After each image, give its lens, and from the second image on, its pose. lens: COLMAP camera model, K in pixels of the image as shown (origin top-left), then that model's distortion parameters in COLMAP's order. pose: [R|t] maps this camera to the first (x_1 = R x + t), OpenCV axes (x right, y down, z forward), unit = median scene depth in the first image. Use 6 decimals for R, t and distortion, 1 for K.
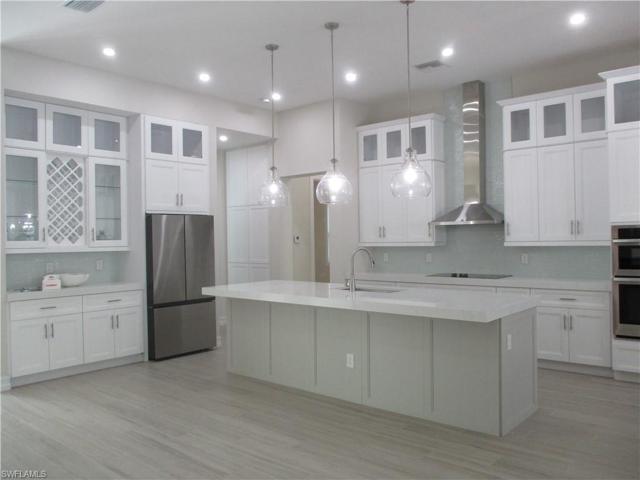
lens RADIAL K [[527.5, 0, 320.0], [0, 527.5, 240.0], [0, 0, 1]] dist [-0.036754, 0.008092]
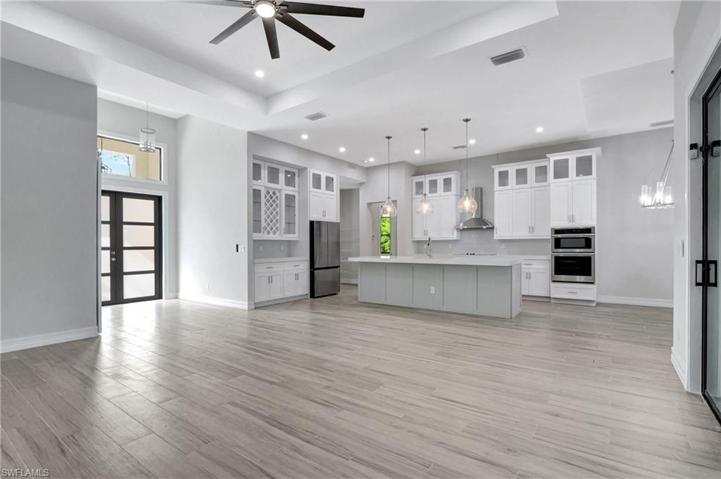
lens RADIAL K [[342.4, 0, 355.5], [0, 342.4, 244.5], [0, 0, 1]] dist [-0.017781, -0.005525]
pose [[0.997992, 0.008324, 0.062792, -0.252154], [-0.008146, 0.999962, -0.003078, 0.040464], [-0.062815, 0.002560, 0.998022, -0.252789]]
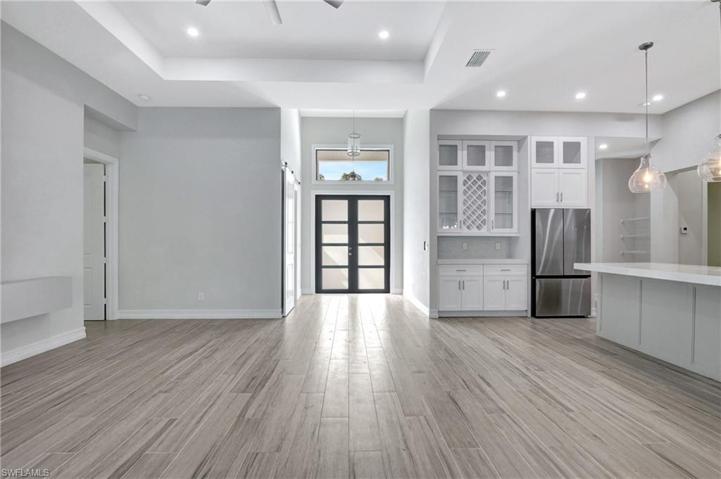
lens RADIAL K [[342.4, 0, 355.5], [0, 342.4, 244.5], [0, 0, 1]] dist [-0.017781, -0.005525]
pose [[0.668255, 0.018637, -0.743699, 0.024068], [-0.011709, 0.999826, 0.014535, 0.036456], [0.743840, -0.001006, 0.668357, 0.071992]]
